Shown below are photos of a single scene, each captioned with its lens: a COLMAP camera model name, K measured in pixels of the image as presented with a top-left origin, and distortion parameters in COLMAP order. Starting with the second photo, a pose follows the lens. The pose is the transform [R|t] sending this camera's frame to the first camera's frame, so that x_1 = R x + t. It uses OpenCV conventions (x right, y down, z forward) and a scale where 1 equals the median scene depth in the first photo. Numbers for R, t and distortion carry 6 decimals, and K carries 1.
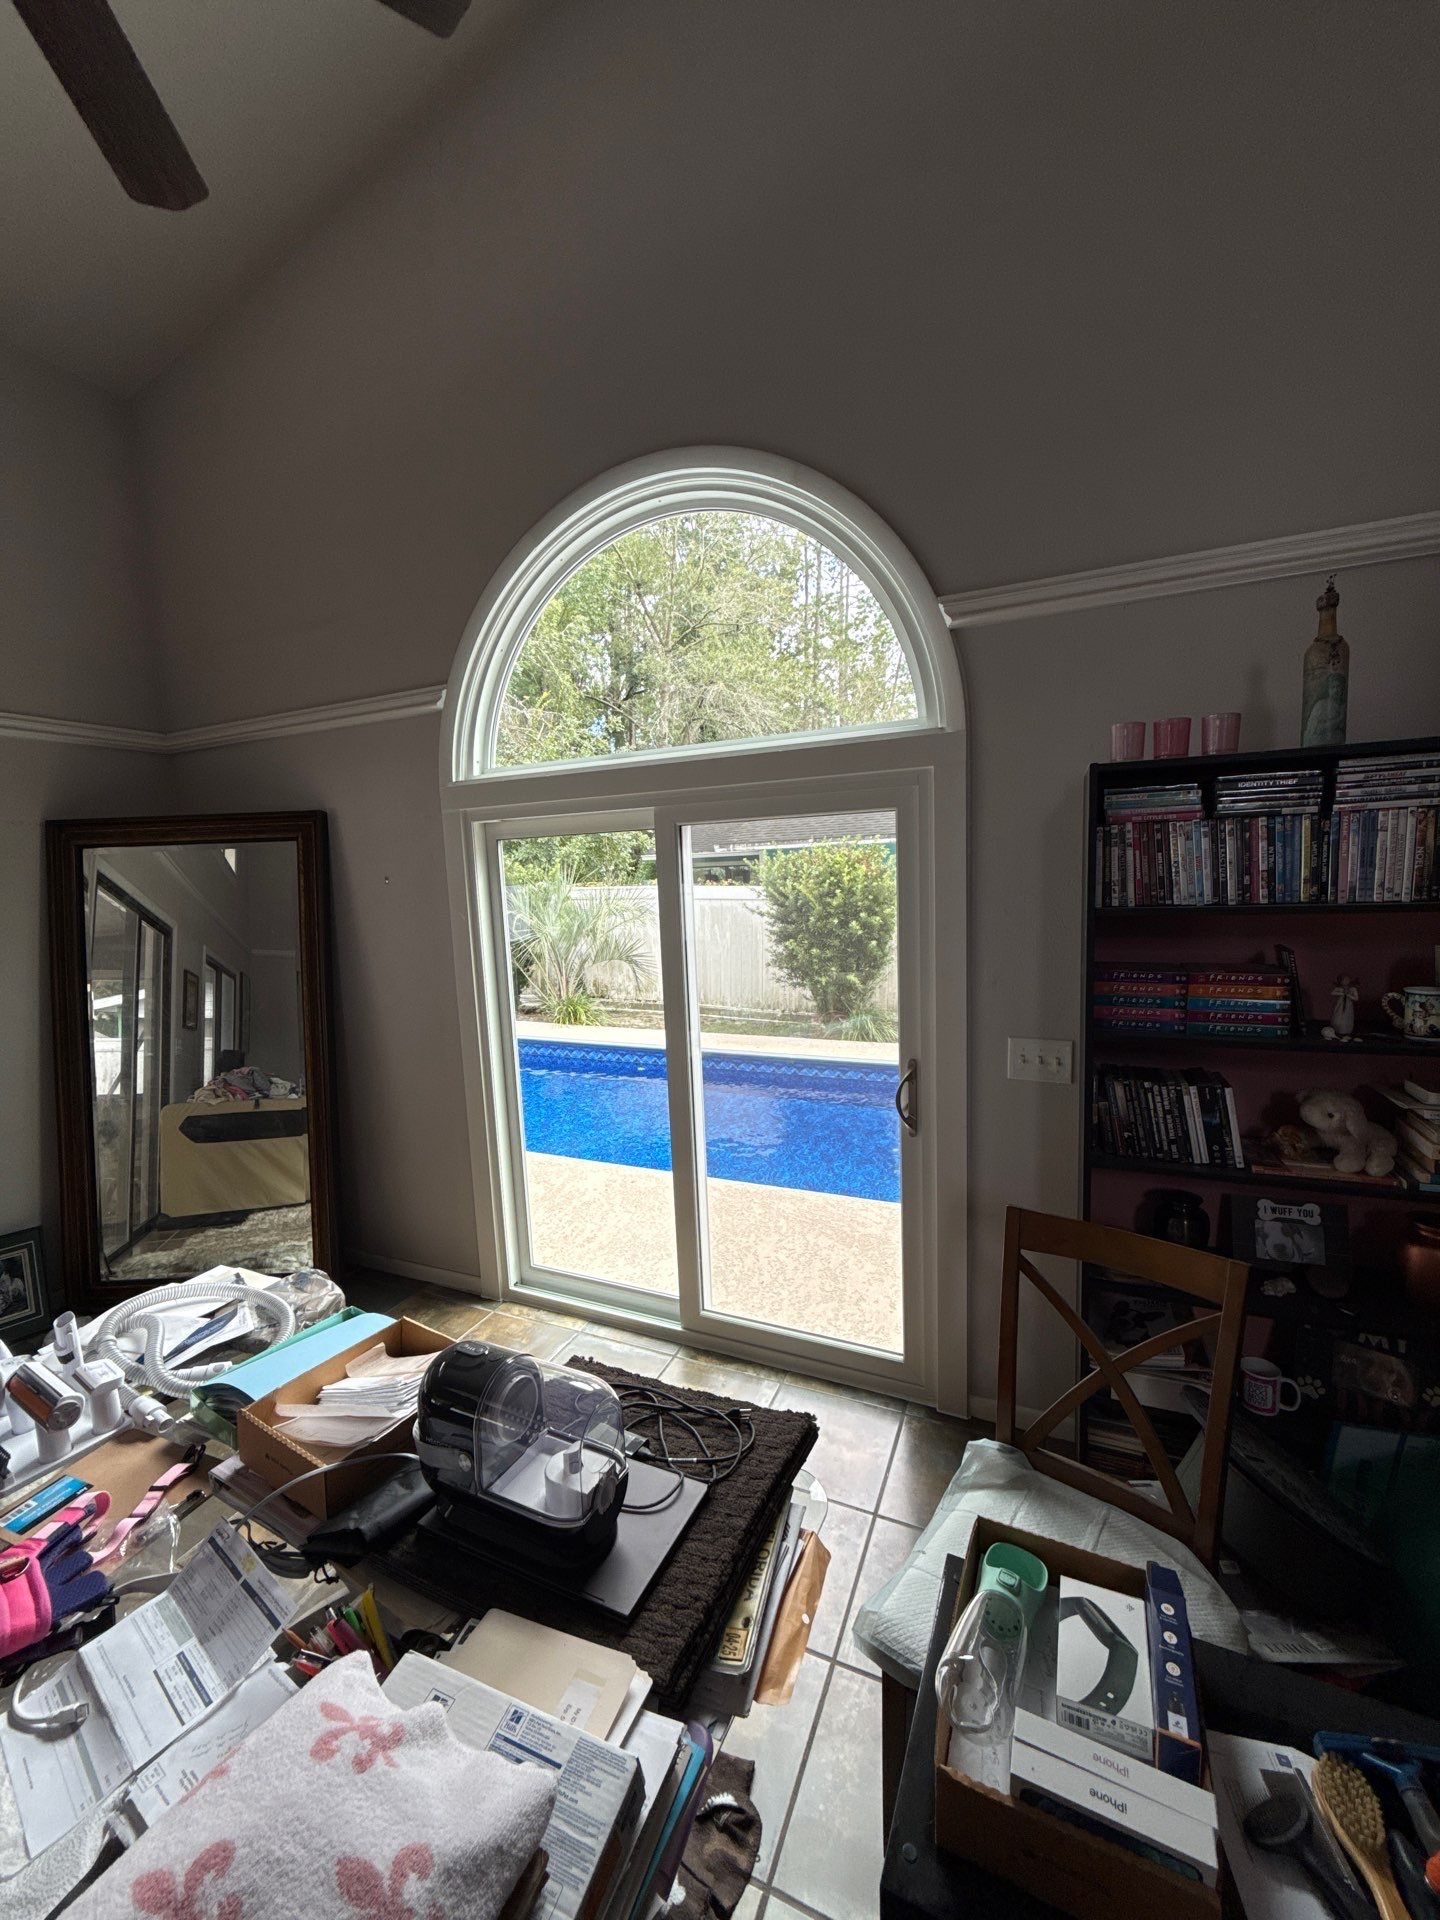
lens RADIAL K [[767.0, 0, 716.8], [0, 767.0, 963.8], [0, 0, 1]] dist [0.001256, -0.000115]
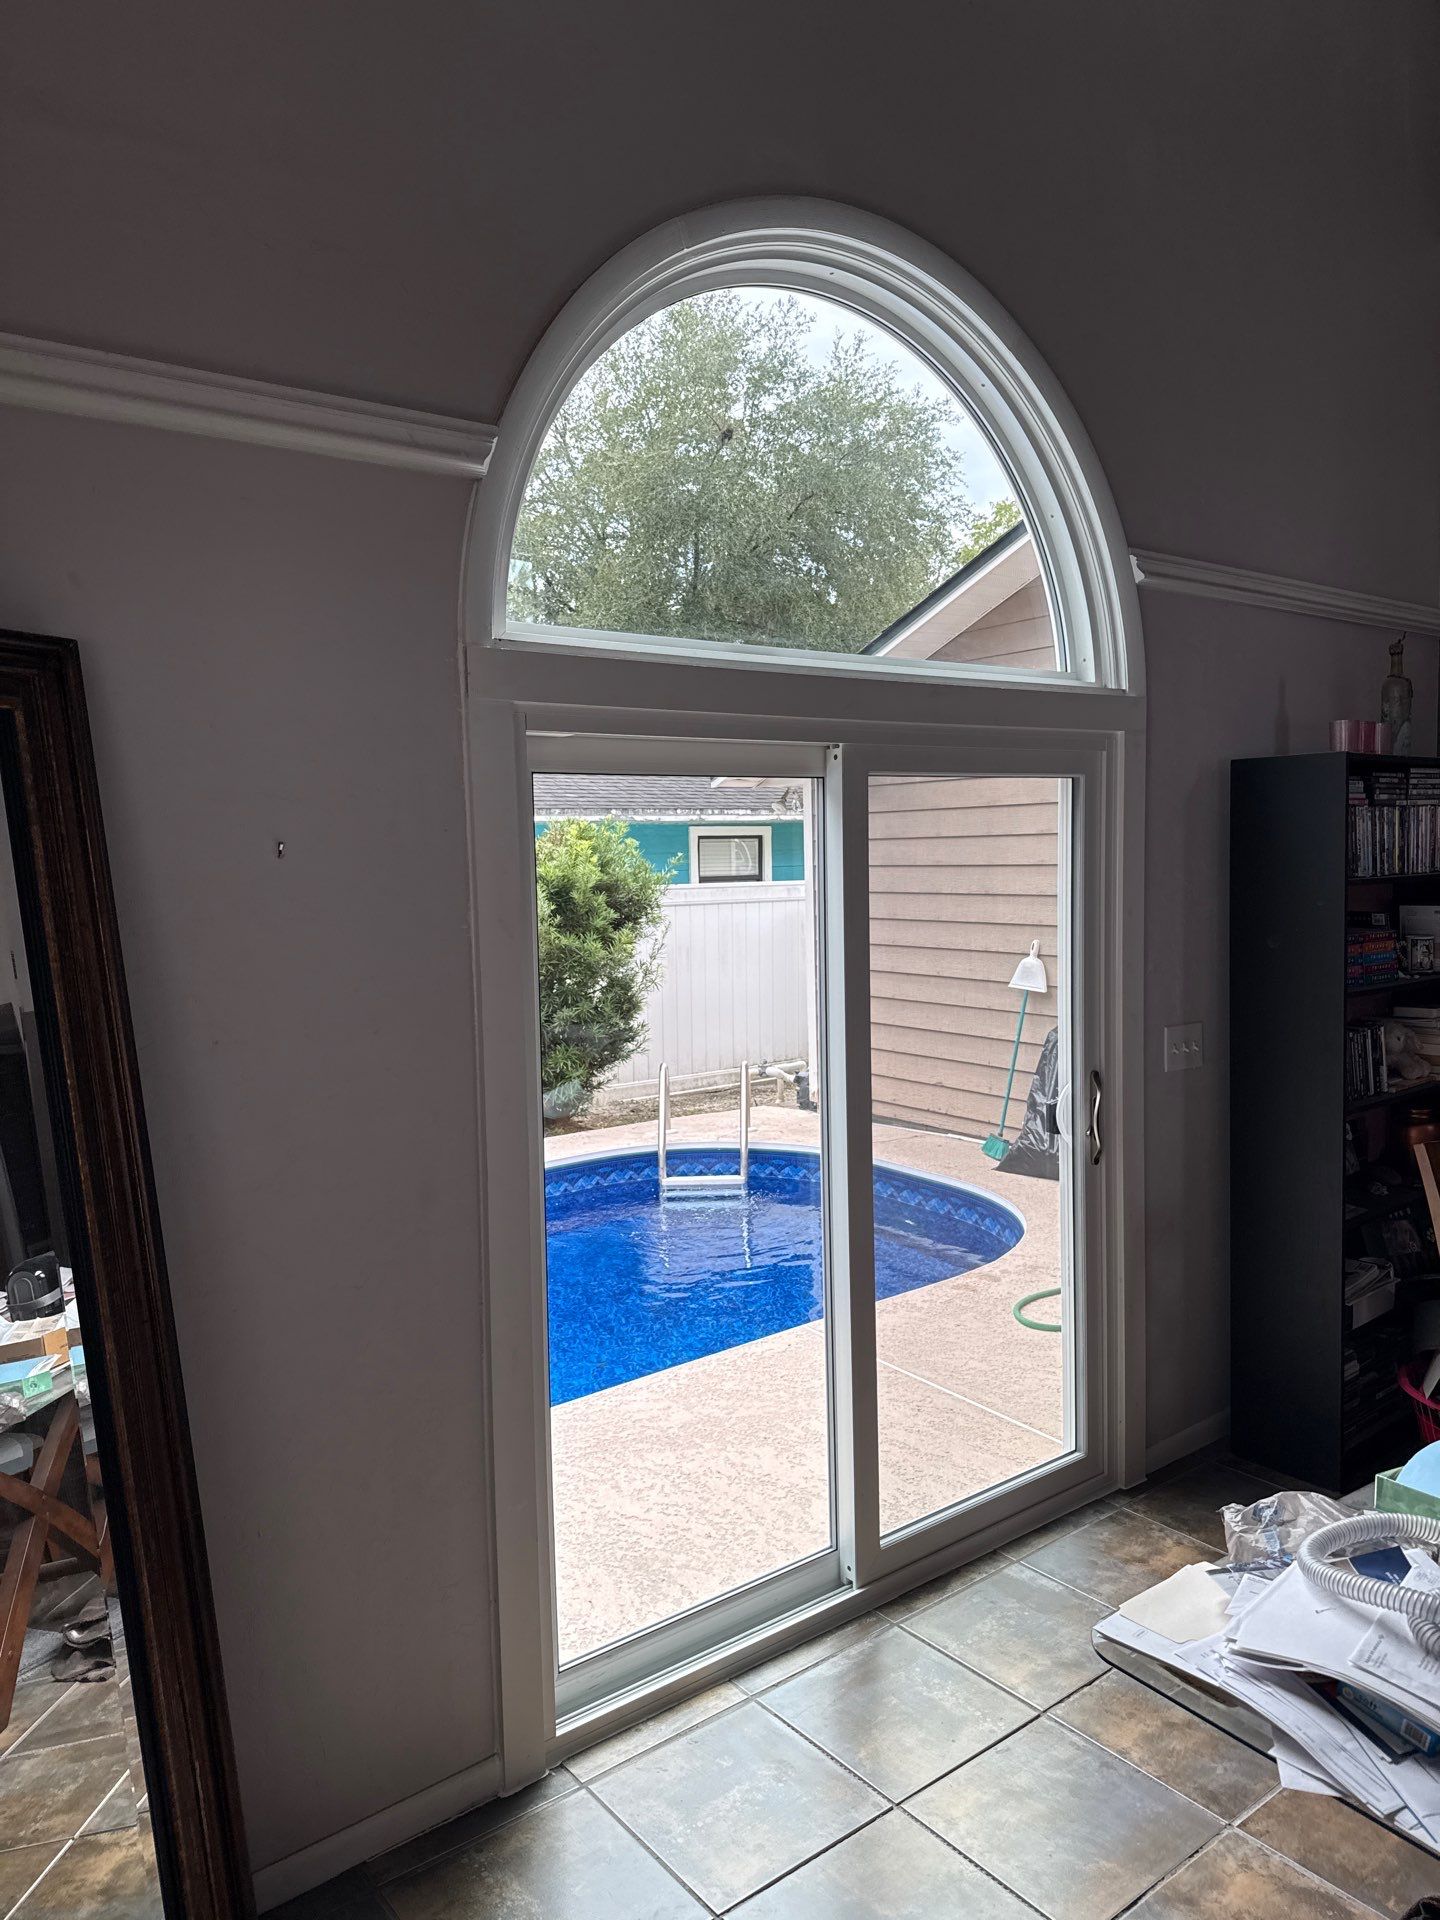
lens RADIAL K [[1352.0, 0, 725.3], [0, 1352.0, 965.5], [0, 0, 1]] dist [0.045454, -0.046542]
pose [[0.469672, -0.047384, 0.881568, -1.106333], [0.109709, 0.993951, -0.005025, -0.026120], [-0.875998, 0.099076, 0.472030, 0.570467]]
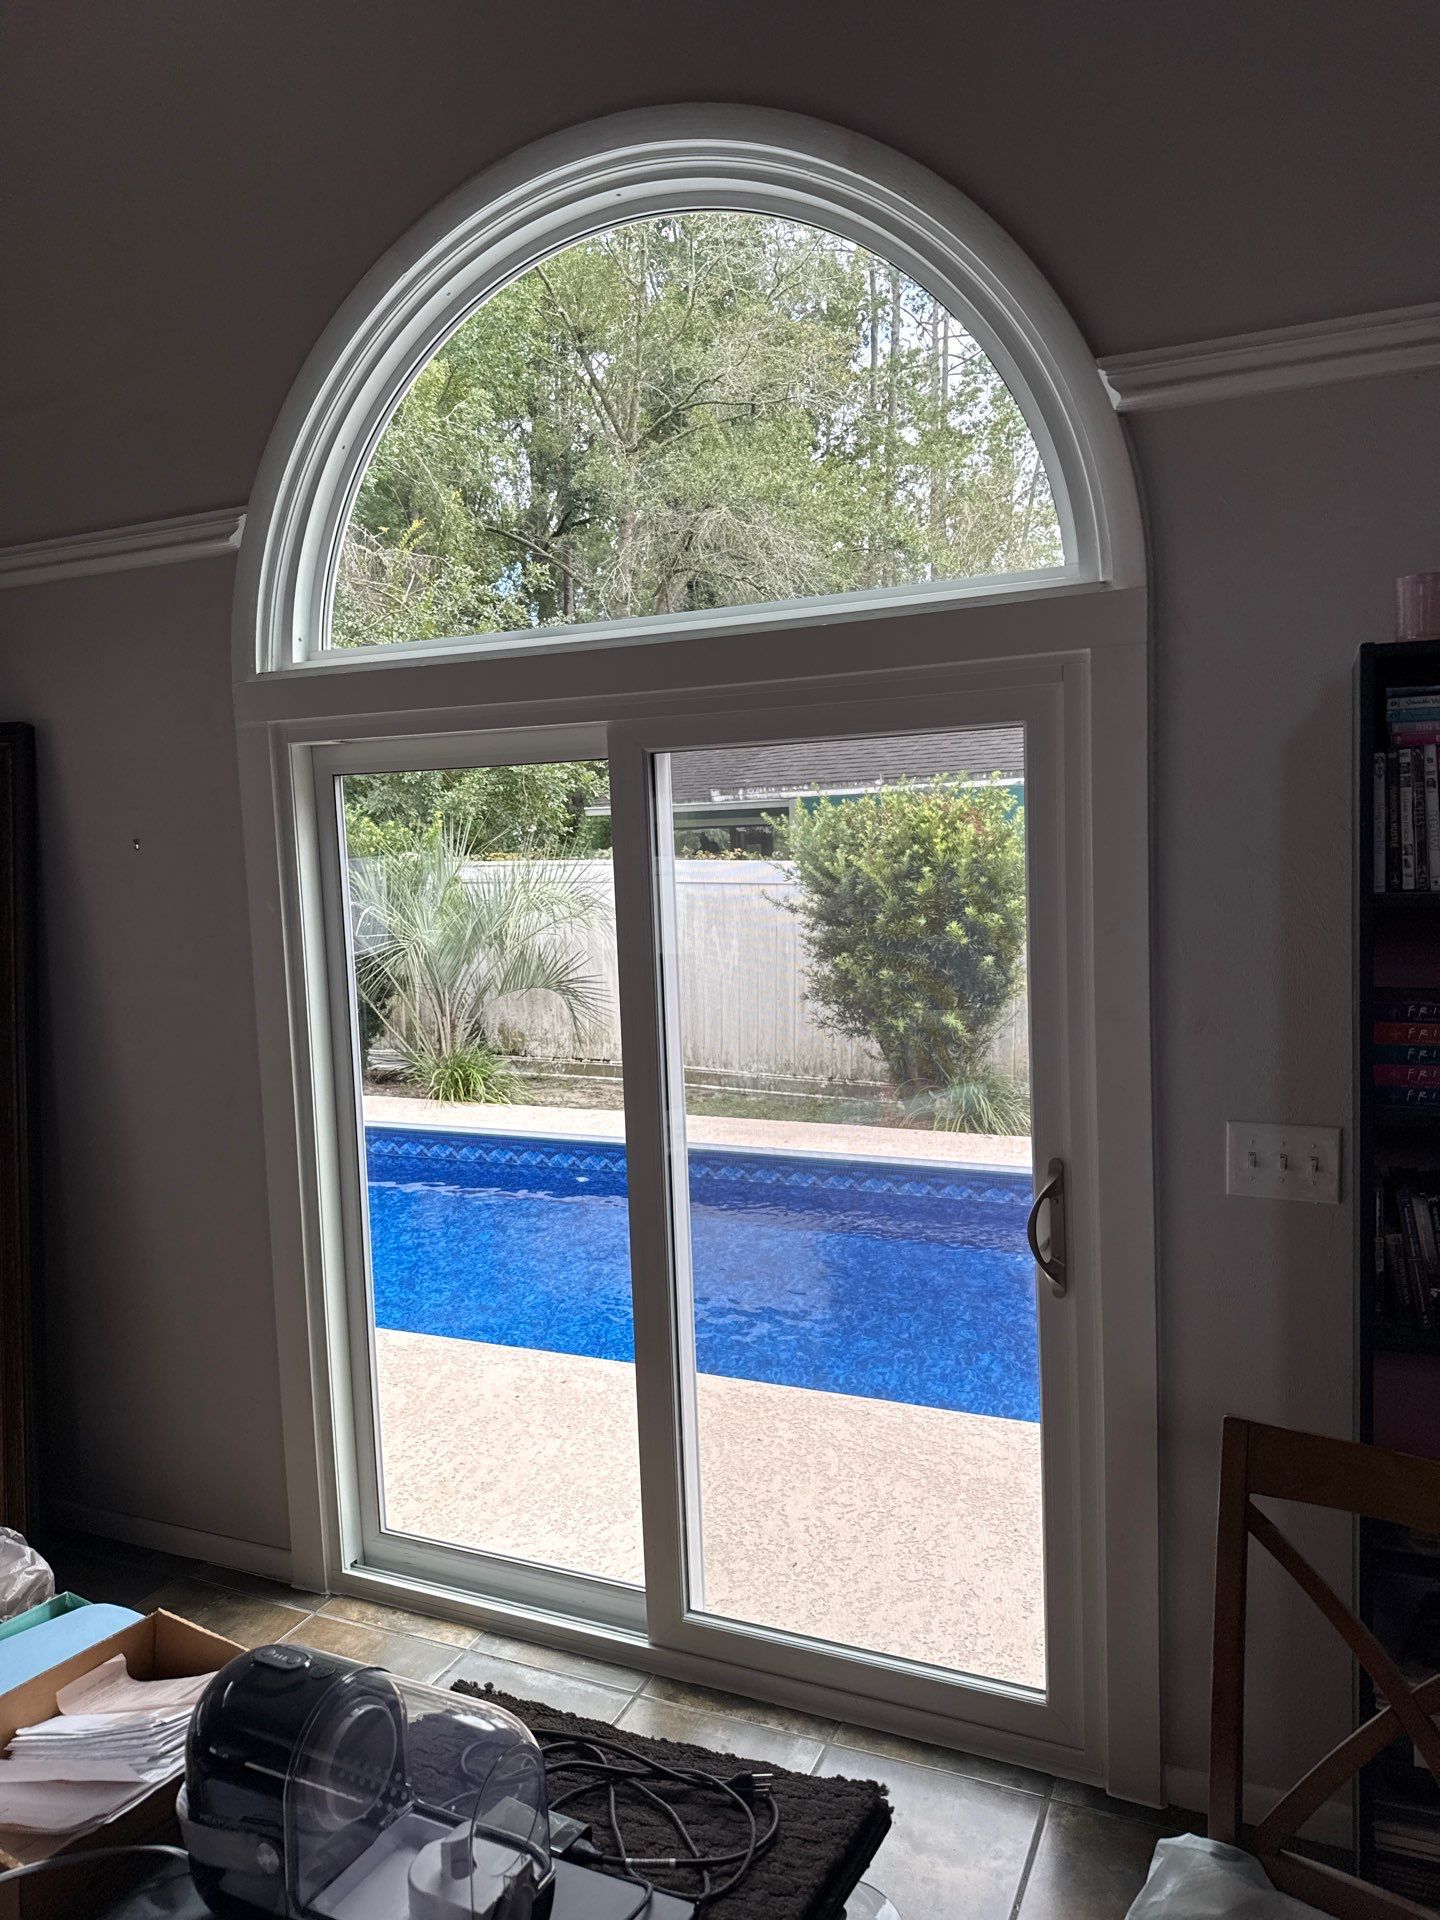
lens RADIAL K [[1352.0, 0, 714.6], [0, 1352.0, 951.9], [0, 0, 1]] dist [0.045454, -0.046542]
pose [[0.999996, 0.002851, -0.000676, 0.000566], [-0.002872, 0.999430, -0.033642, 0.004646], [0.000580, 0.033644, 0.999434, -0.012427]]
